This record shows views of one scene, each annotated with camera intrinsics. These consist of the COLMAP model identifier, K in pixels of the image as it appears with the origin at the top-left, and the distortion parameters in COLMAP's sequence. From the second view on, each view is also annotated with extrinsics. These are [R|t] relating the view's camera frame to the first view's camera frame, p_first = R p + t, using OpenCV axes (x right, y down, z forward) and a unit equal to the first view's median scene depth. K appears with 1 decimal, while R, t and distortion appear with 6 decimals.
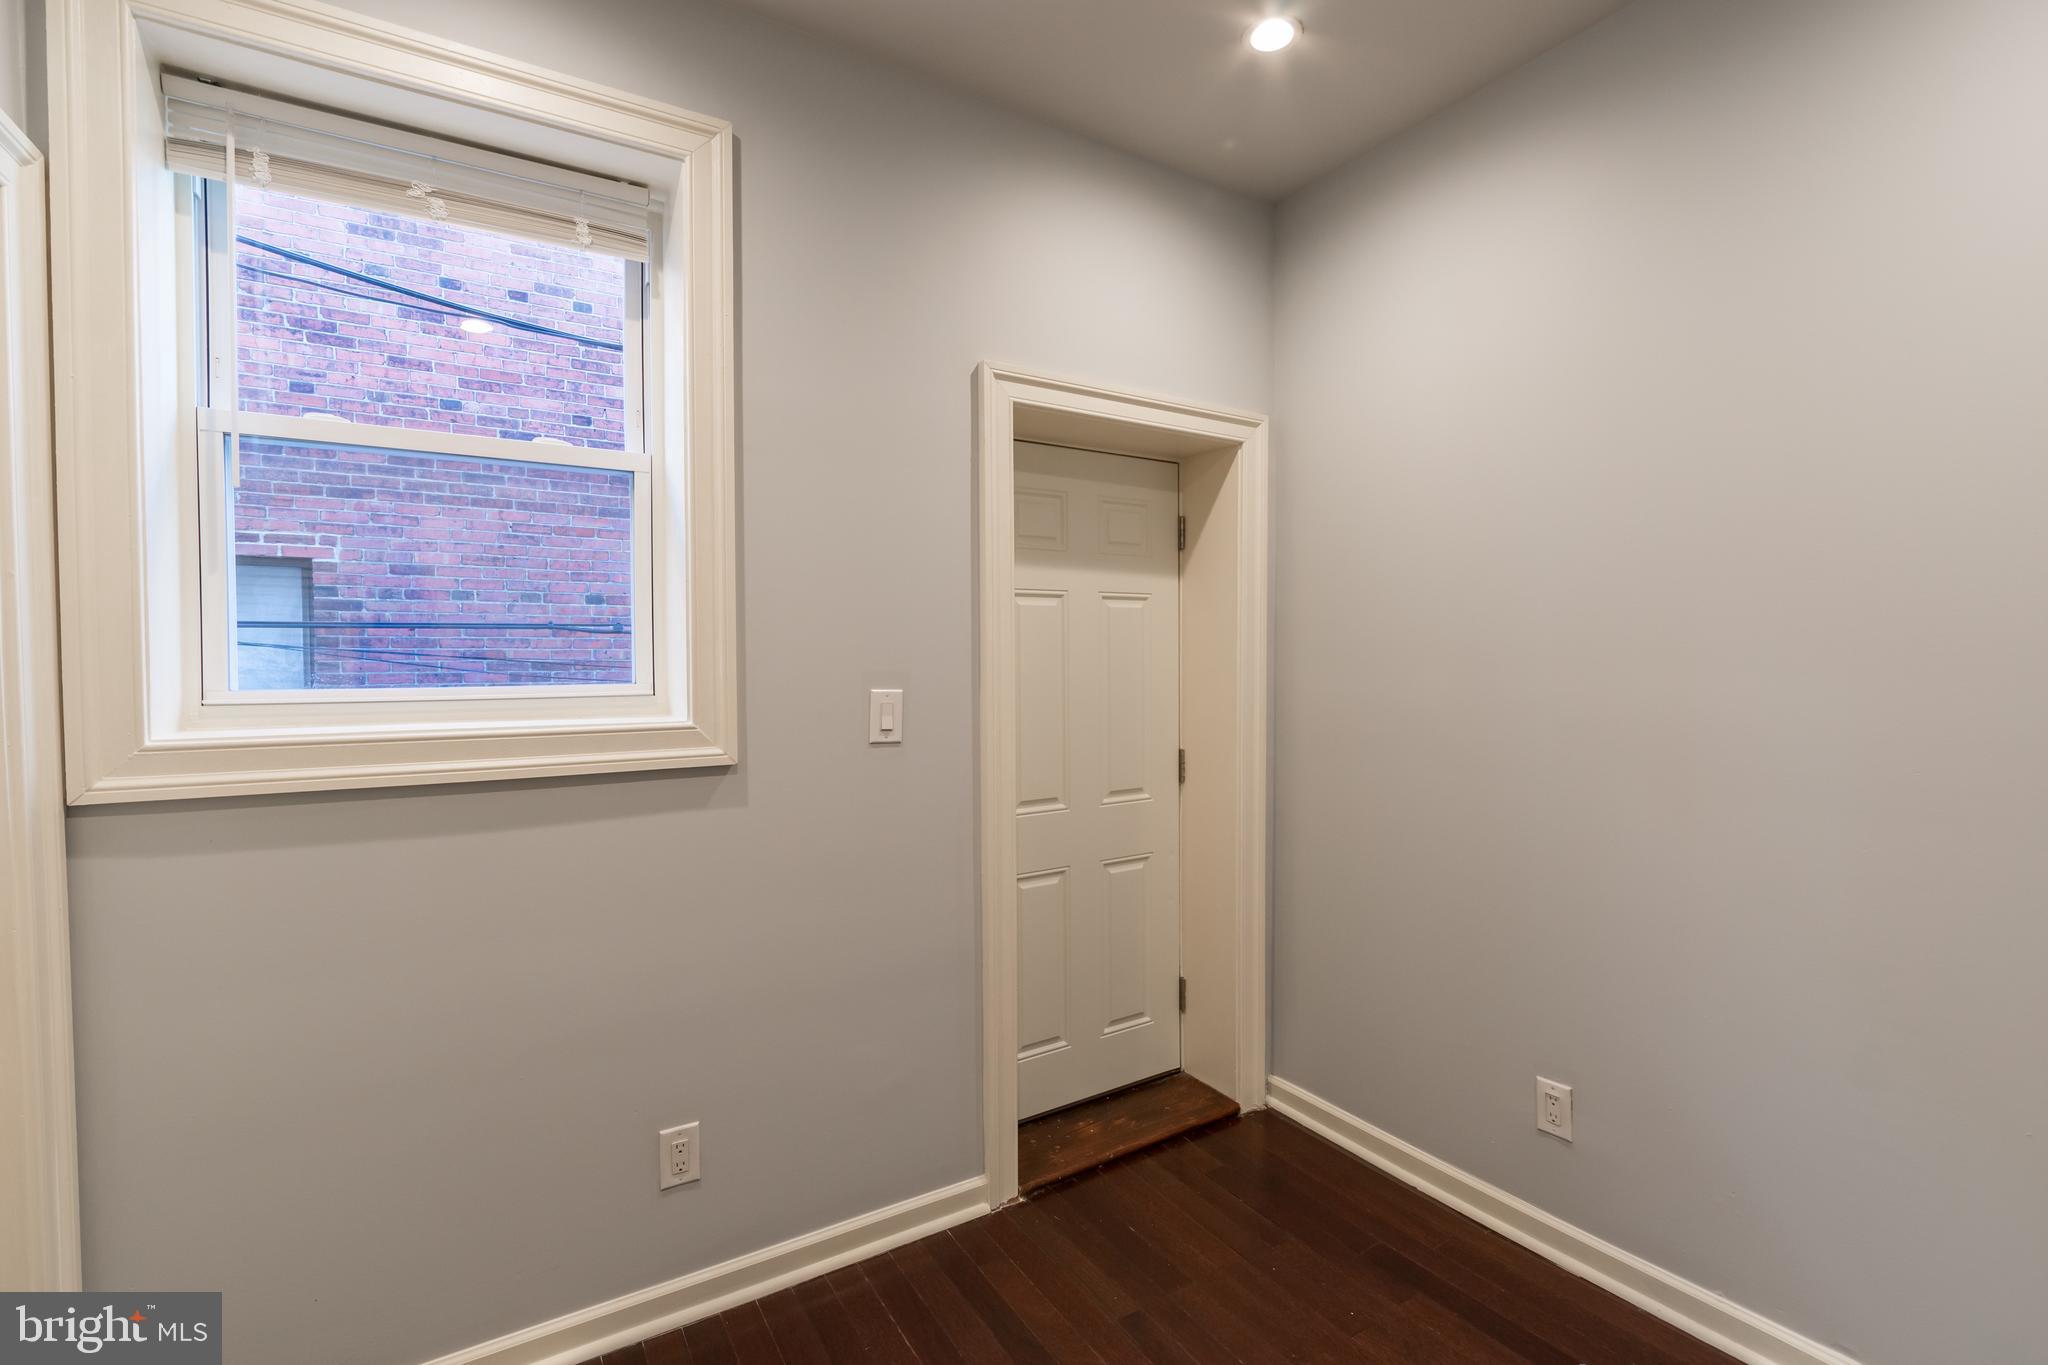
lens RADIAL K [[927.4, 0, 1029.2], [0, 927.4, 674.1], [0, 0, 1]] dist [-0.001389, -0.000171]
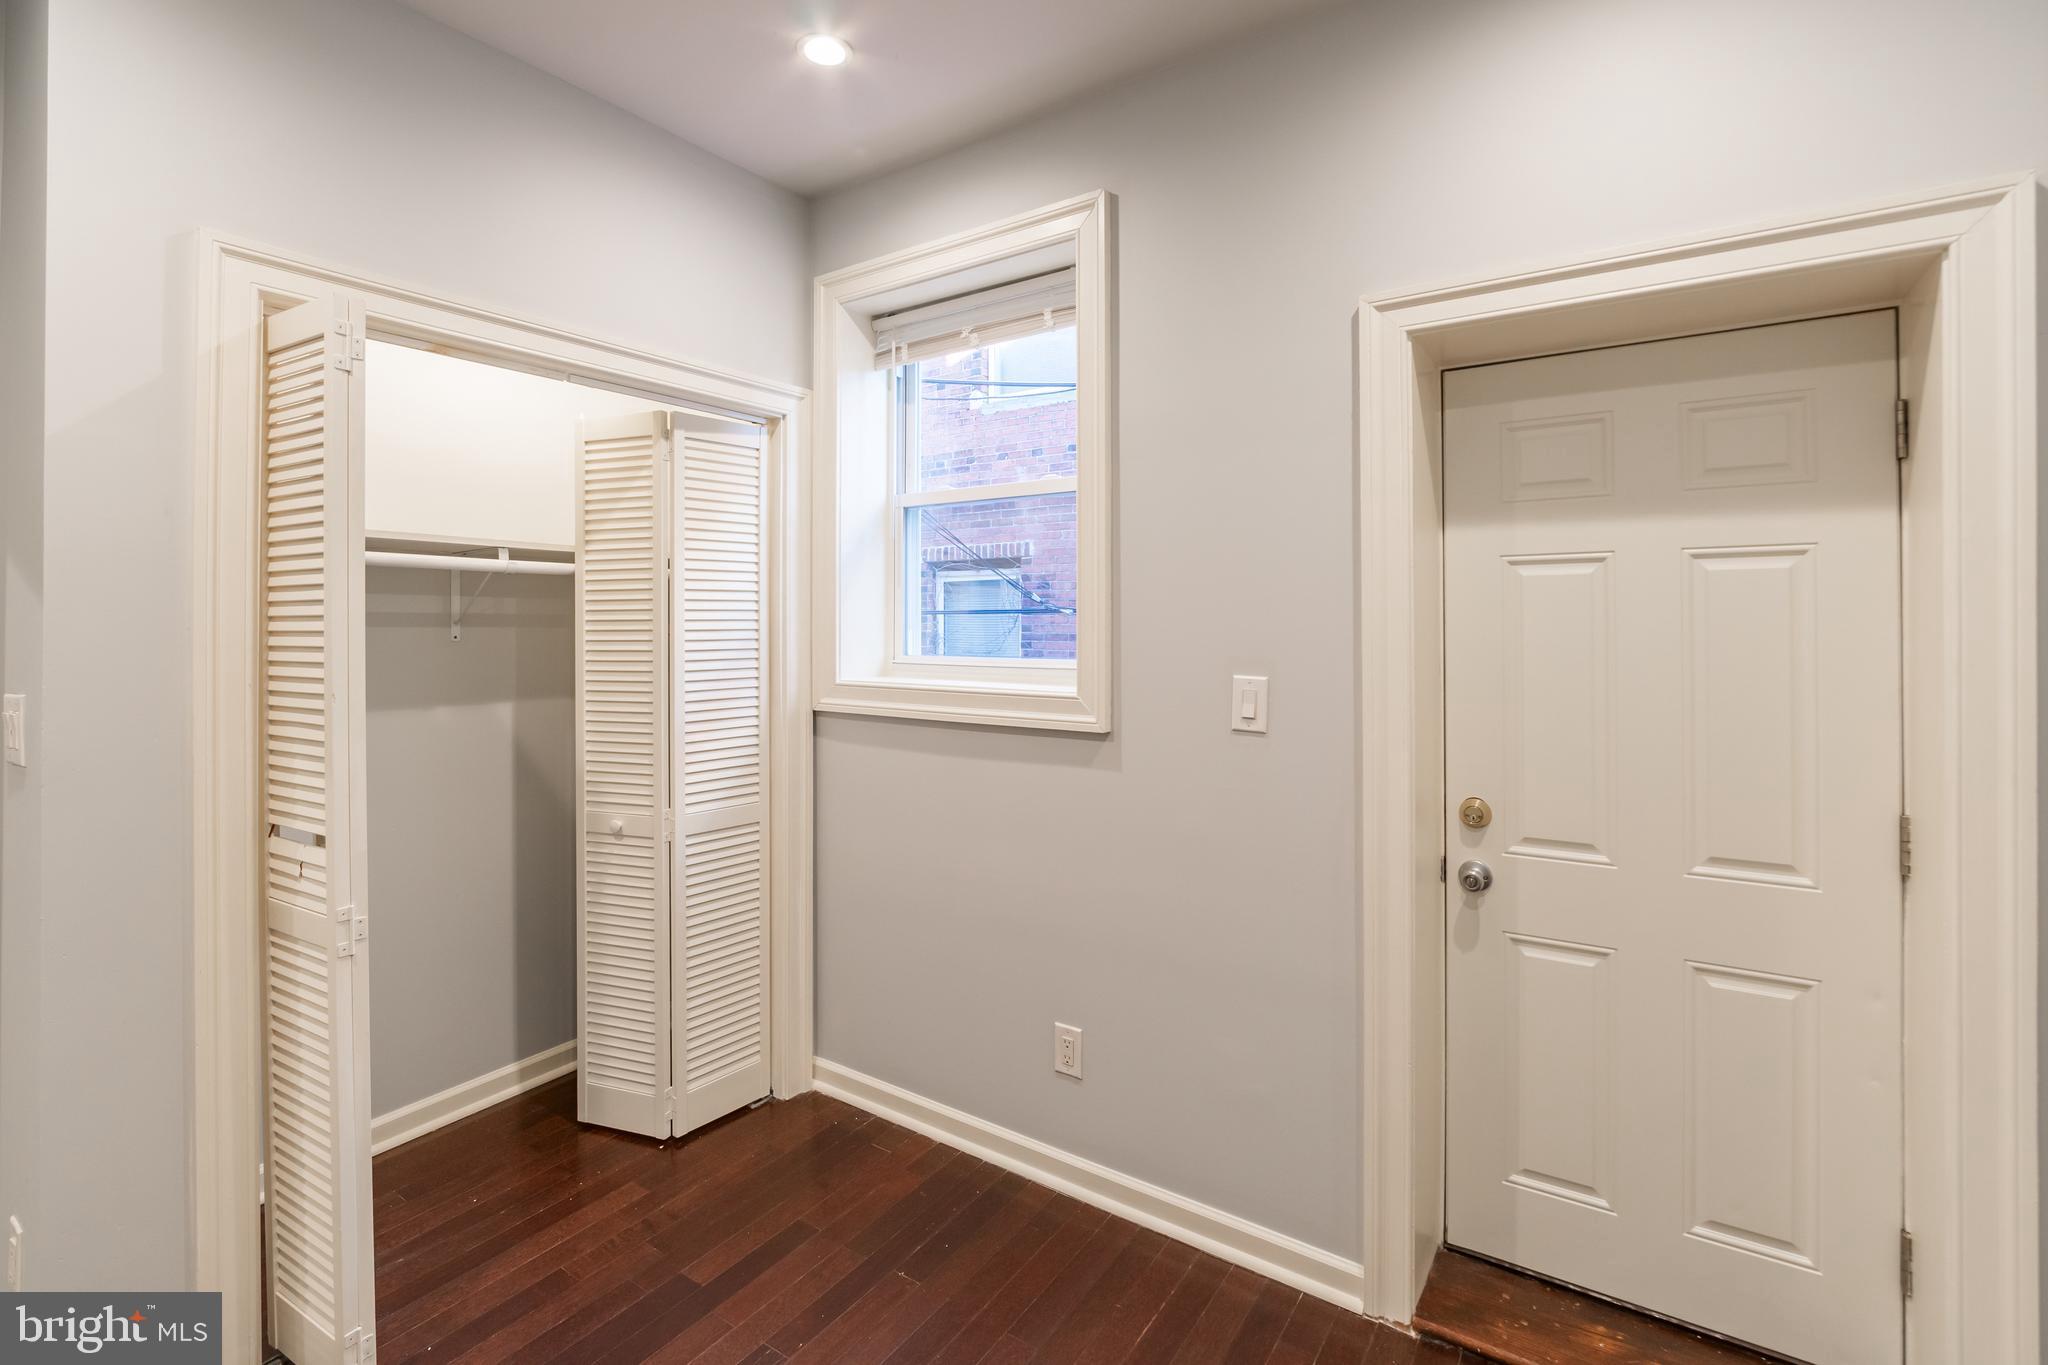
lens RADIAL K [[932.3, 0, 1025.0], [0, 932.3, 623.6], [0, 0, 1]] dist [-0.000258, -0.000146]
pose [[0.396946, -0.002545, -0.917838, 0.646424], [-0.024781, 0.999602, -0.013489, -0.019128], [0.917507, 0.028100, 0.396725, 0.401679]]
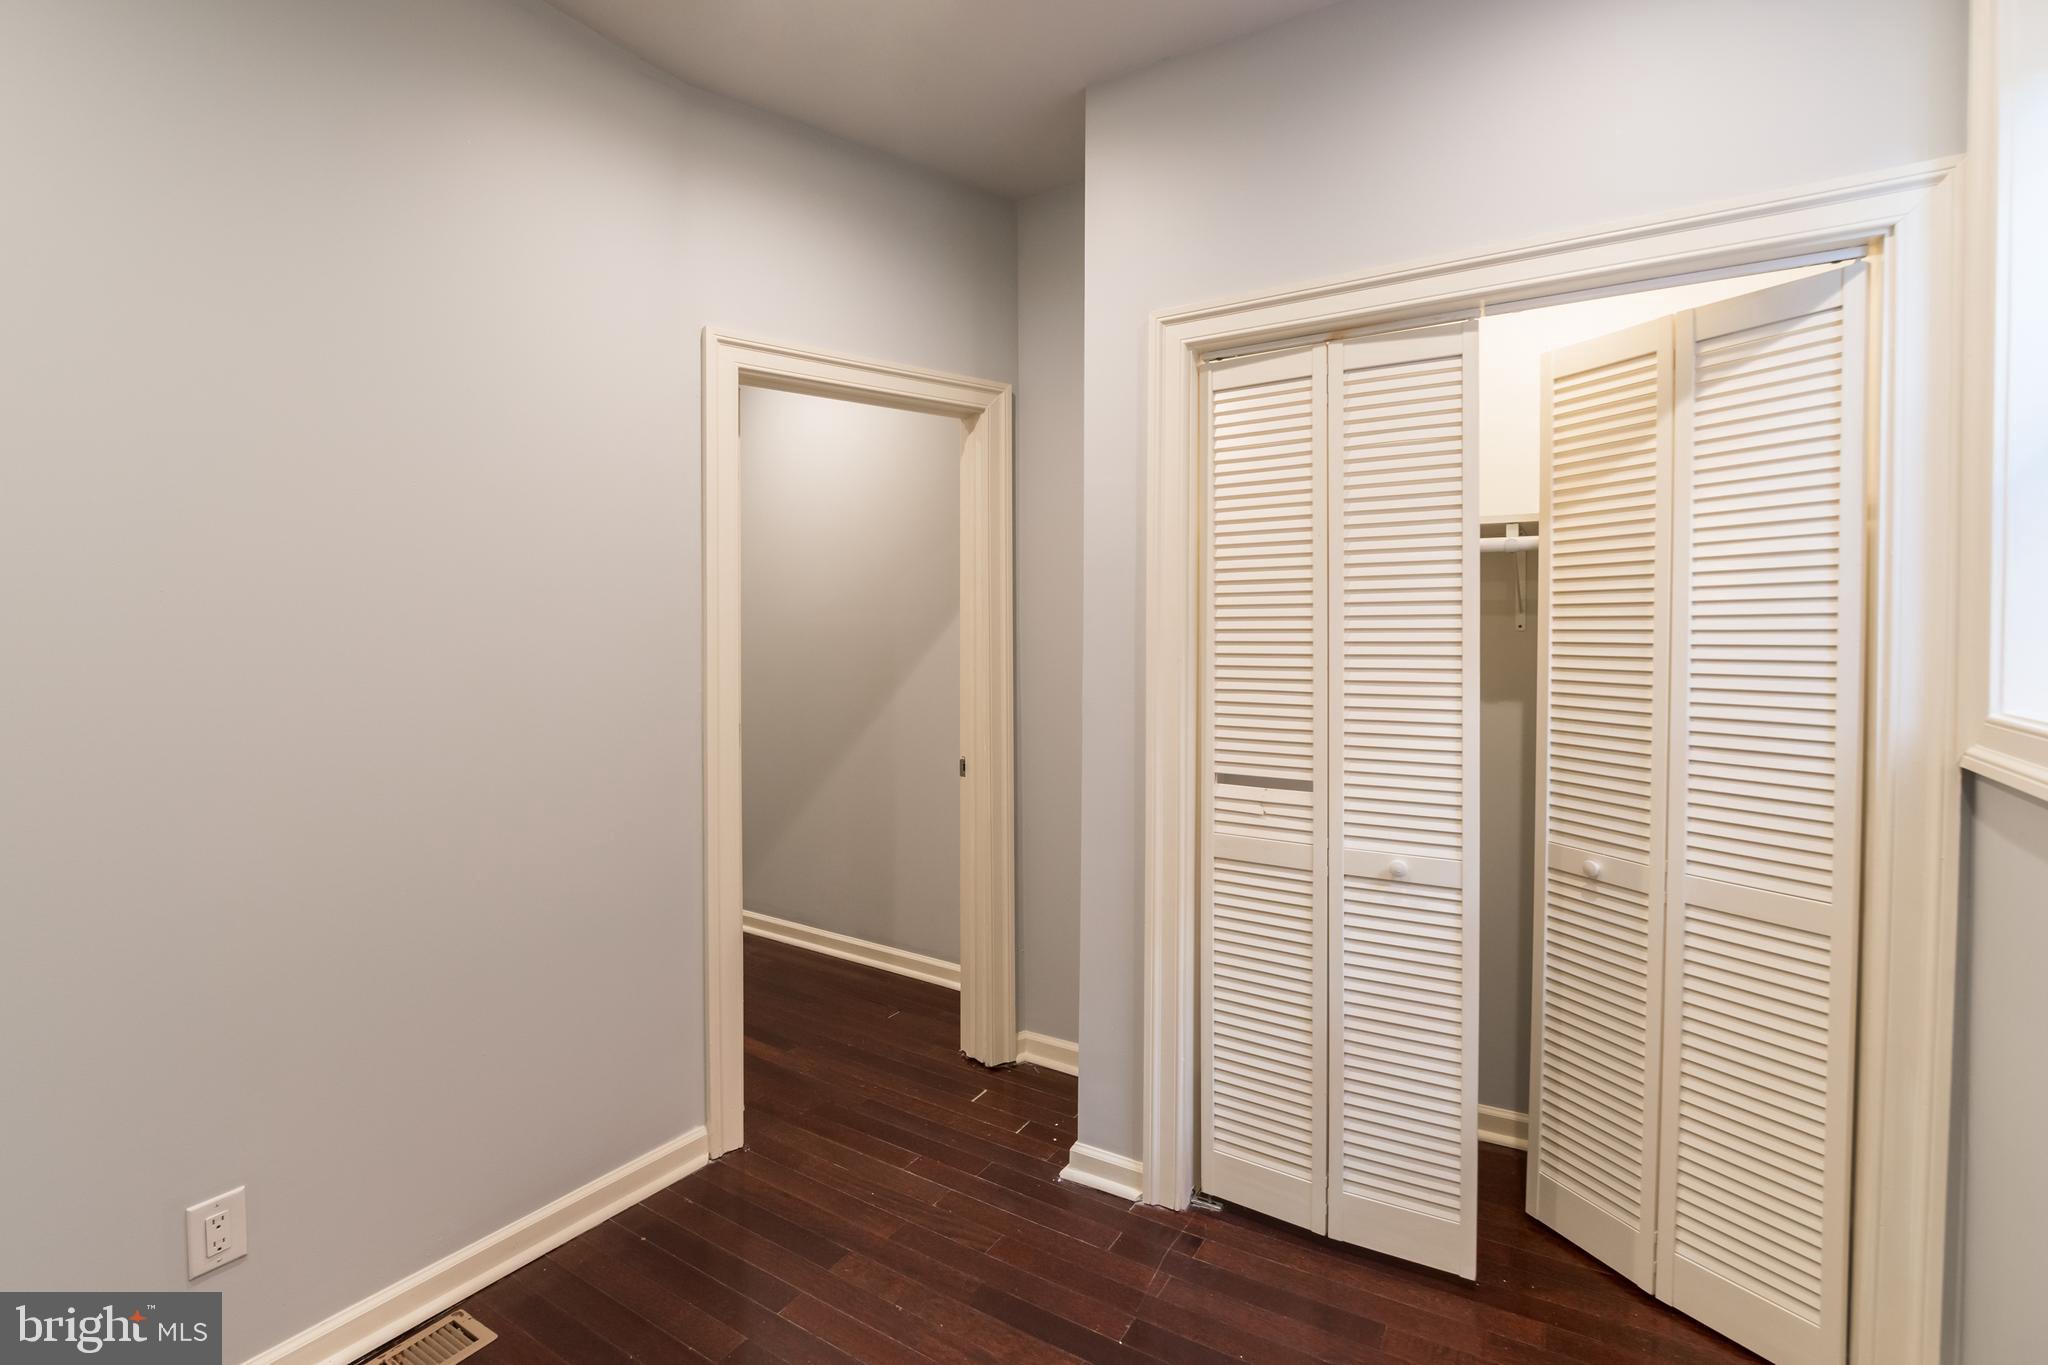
lens RADIAL K [[921.6, 0, 1023.0], [0, 921.6, 642.6], [0, 0, 1]] dist [-0.000362, 0.000100]
pose [[-0.889648, 0.014250, -0.456425, 0.252406], [-0.009831, 0.998684, 0.050342, -0.028116], [0.456542, 0.049273, -0.888336, 0.936465]]
